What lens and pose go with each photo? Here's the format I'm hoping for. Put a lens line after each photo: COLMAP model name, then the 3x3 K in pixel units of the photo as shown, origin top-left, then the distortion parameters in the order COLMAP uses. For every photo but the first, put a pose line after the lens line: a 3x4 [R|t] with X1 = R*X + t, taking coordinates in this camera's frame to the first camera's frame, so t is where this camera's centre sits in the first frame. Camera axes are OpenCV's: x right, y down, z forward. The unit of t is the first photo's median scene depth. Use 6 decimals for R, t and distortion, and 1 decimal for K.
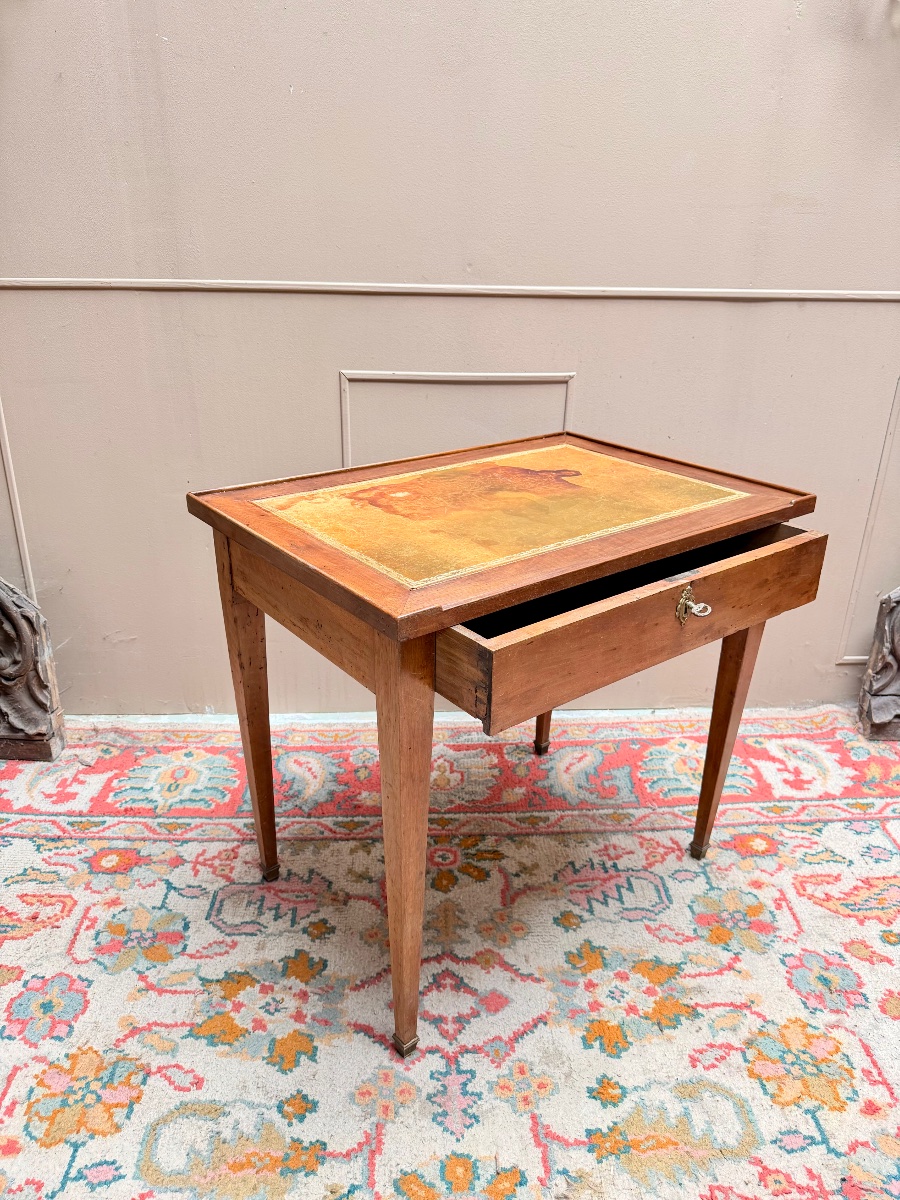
lens RADIAL K [[841.4, 0, 450.5], [0, 841.4, 600.3], [0, 0, 1]] dist [0.005056, -0.015364]
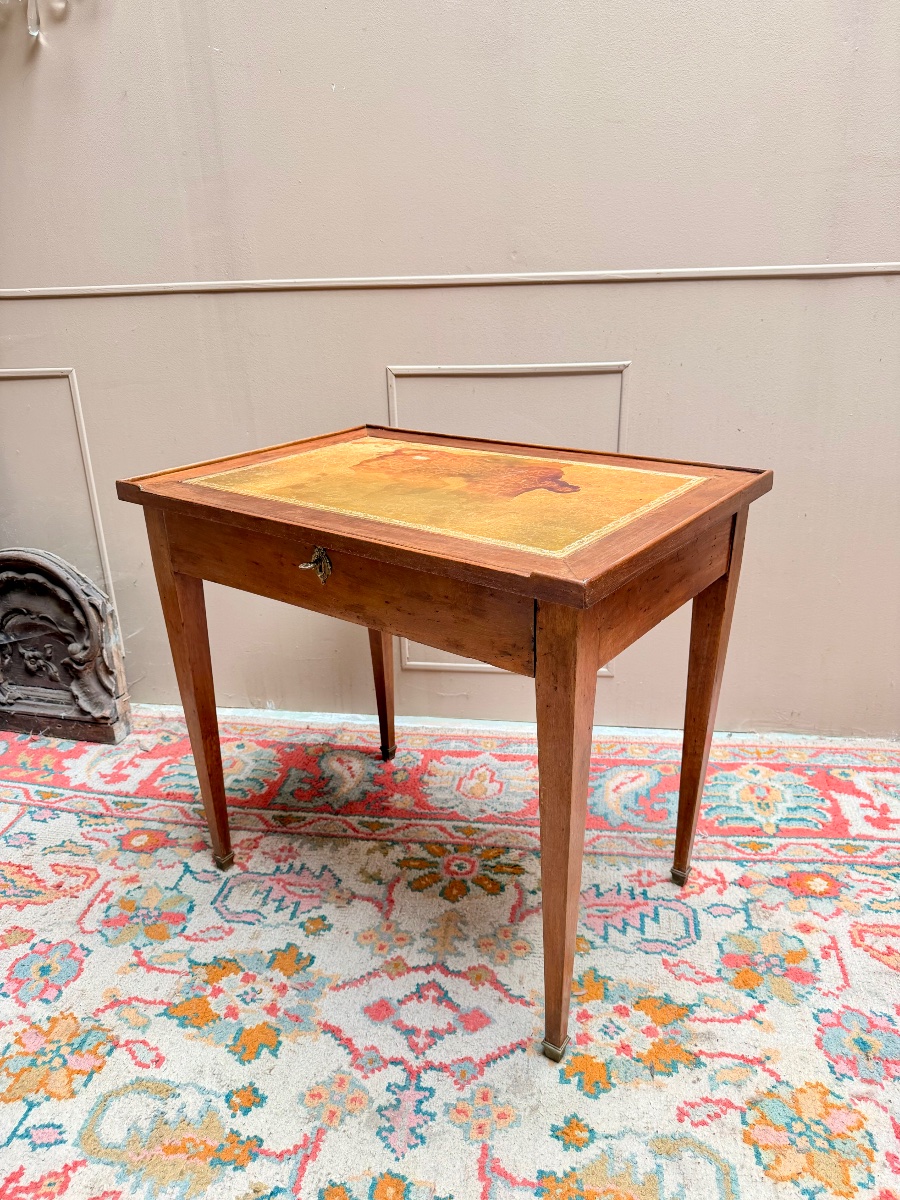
lens RADIAL K [[844.9, 0, 447.9], [0, 844.9, 600.9], [0, 0, 1]] dist [-0.010084, 0.002080]
pose [[0.979930, 0.028090, -0.197351, 0.172143], [-0.034746, 0.998935, -0.030346, 0.038067], [0.196288, 0.036594, 0.979863, 0.056385]]
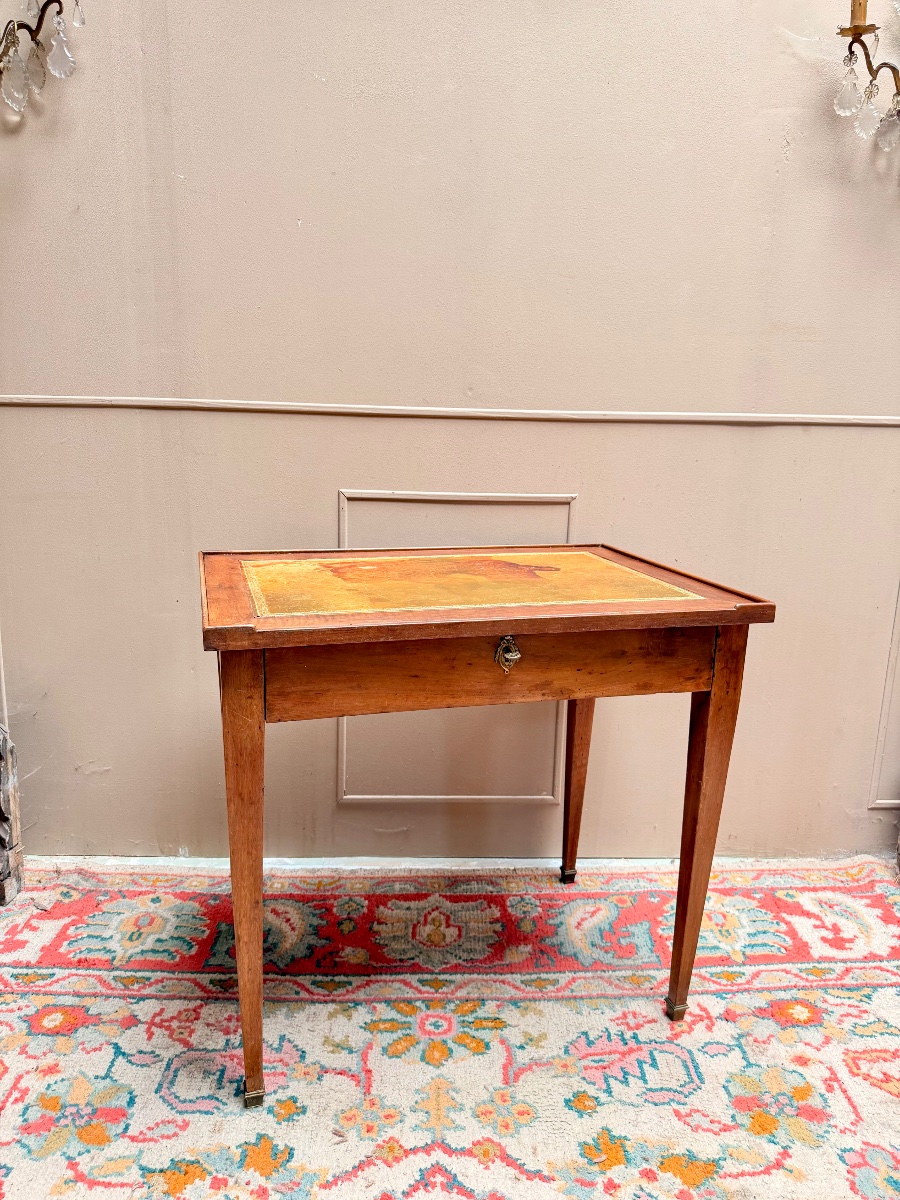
lens RADIAL K [[843.4, 0, 443.6], [0, 843.4, 603.3], [0, 0, 1]] dist [-0.026824, 0.009694]
pose [[0.999875, 0.009319, -0.012805, 0.006752], [-0.011562, 0.982073, -0.188148, 0.047416], [0.010822, 0.188272, 0.982057, 0.080694]]
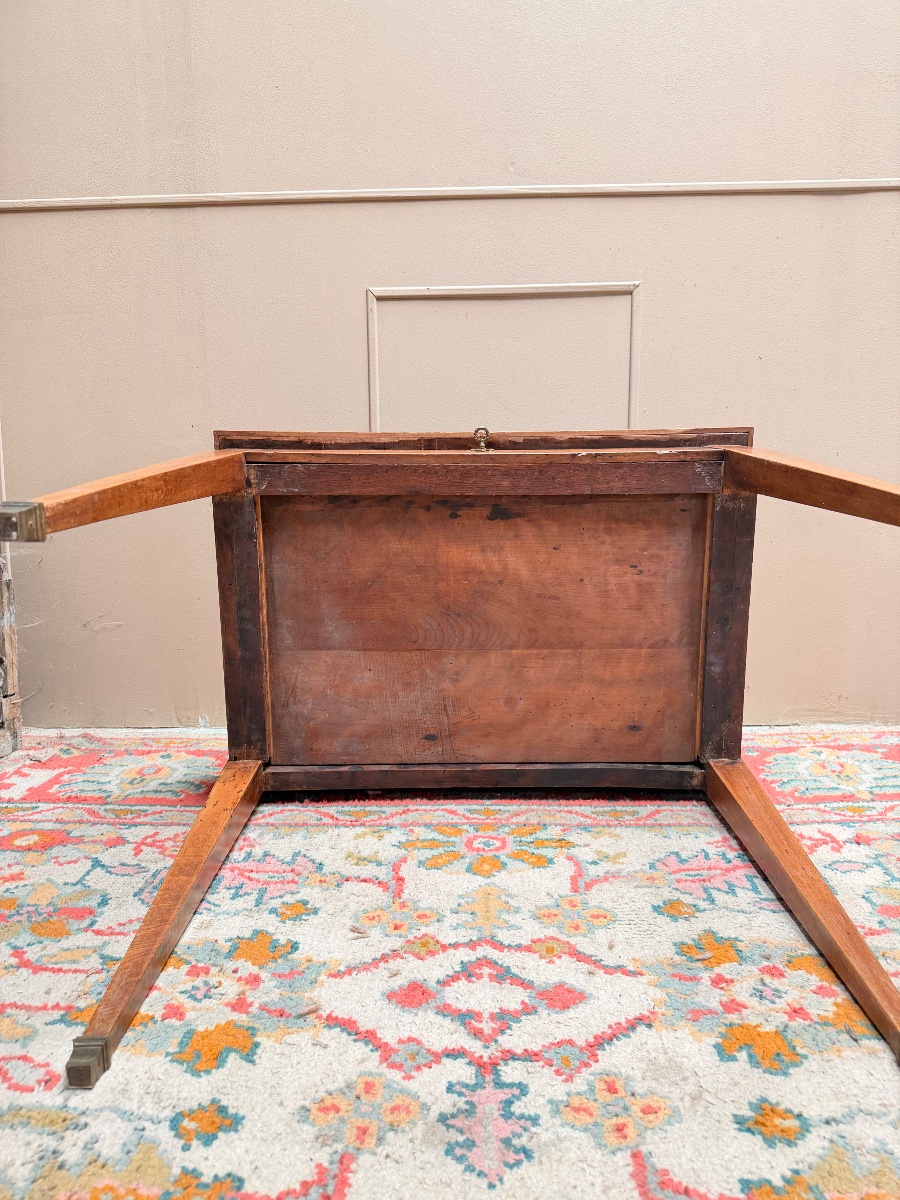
lens RADIAL K [[844.9, 0, 447.9], [0, 844.9, 600.9], [0, 0, 1]] dist [-0.010084, 0.002080]
pose [[0.996233, -0.018717, -0.084673, 0.024524], [-0.003597, 0.966668, -0.256008, 0.317368], [0.086642, 0.255349, 0.962959, 0.299829]]
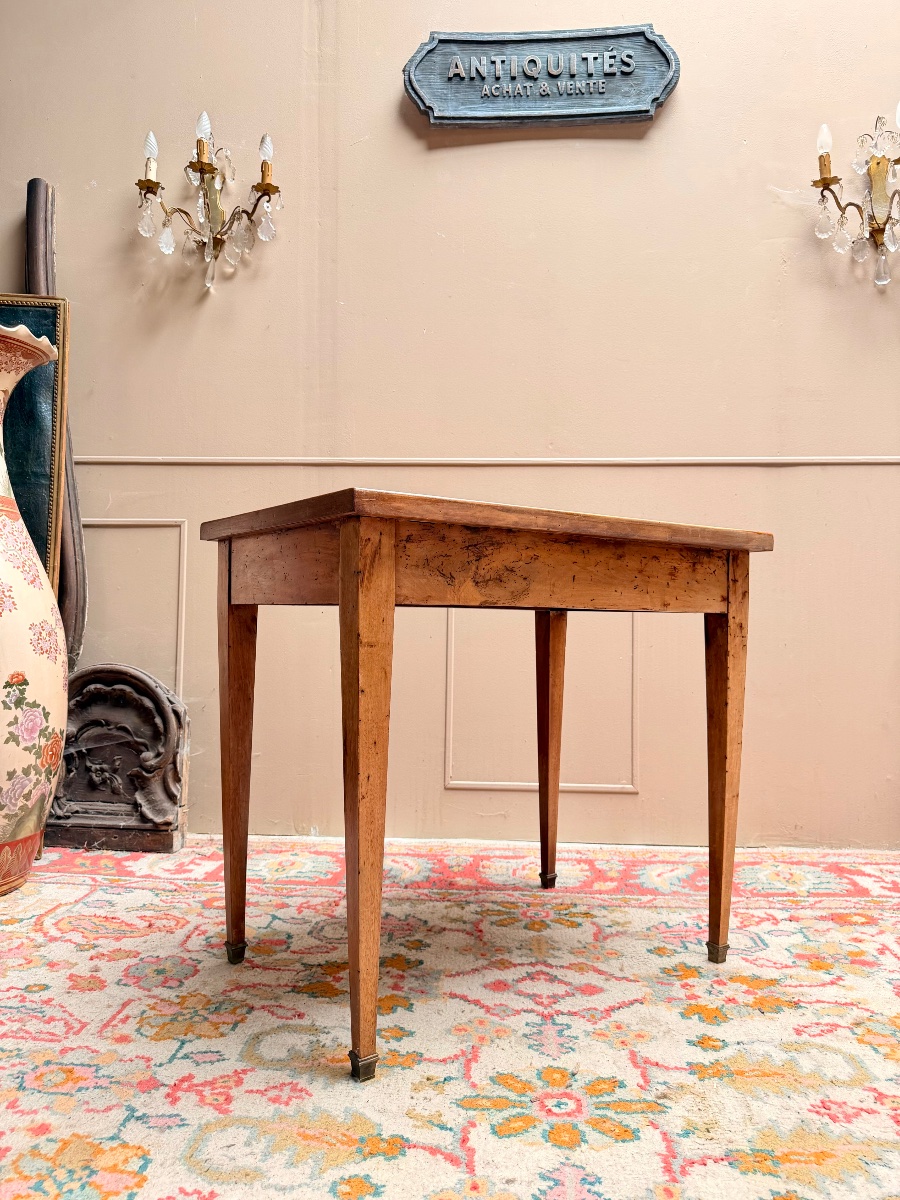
lens RADIAL K [[836.3, 0, 450.6], [0, 836.3, 598.4], [0, 0, 1]] dist [-0.003096, -0.008687]
pose [[0.994876, -0.009221, -0.100685, -0.006646], [-0.033809, 0.908168, -0.417239, 0.421131], [0.095286, 0.418505, 0.903202, -0.094704]]
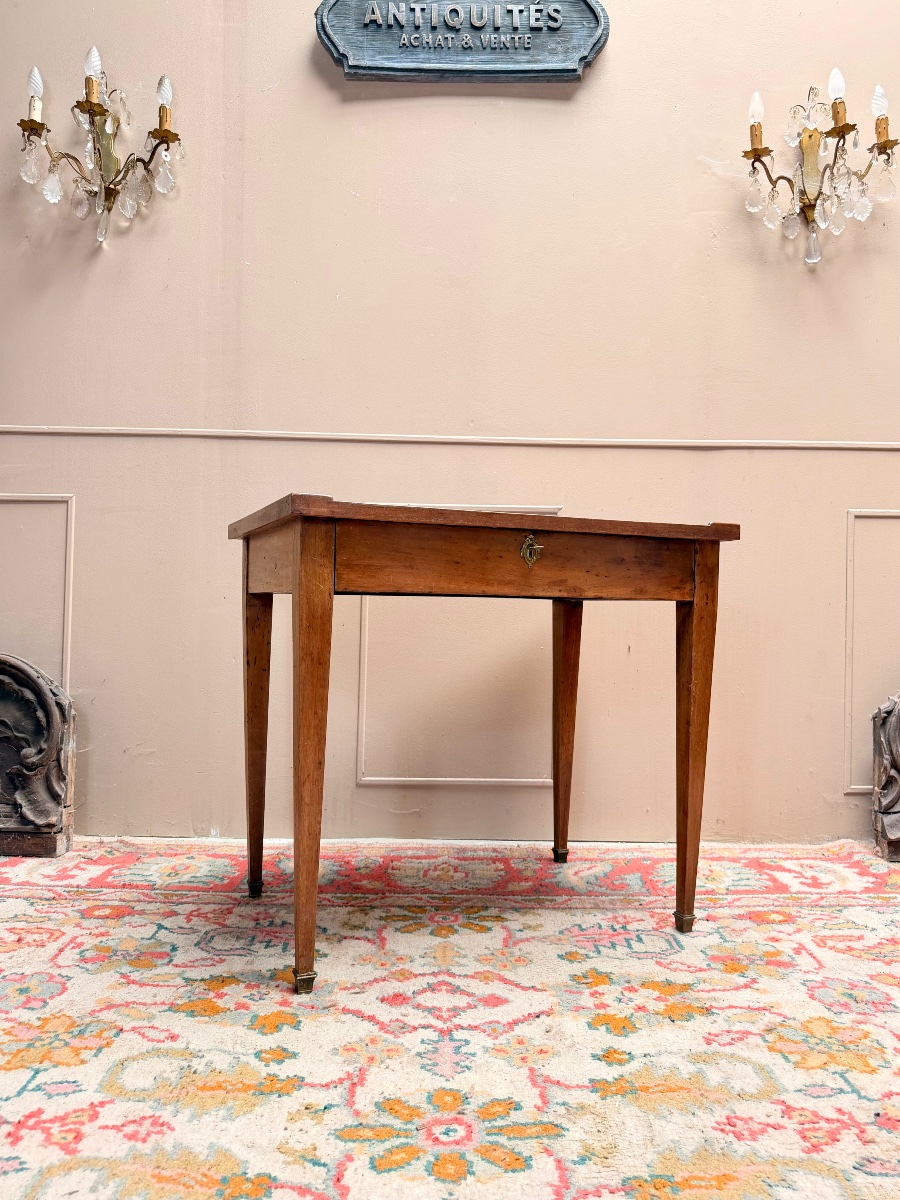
lens RADIAL K [[858.6, 0, 446.1], [0, 858.6, 603.8], [0, 0, 1]] dist [-0.019282, -0.002243]
pose [[0.999515, -0.000699, -0.031132, 0.026995], [-0.011854, 0.915943, -0.401134, 0.403657], [0.028795, 0.401309, 0.915490, -0.042622]]
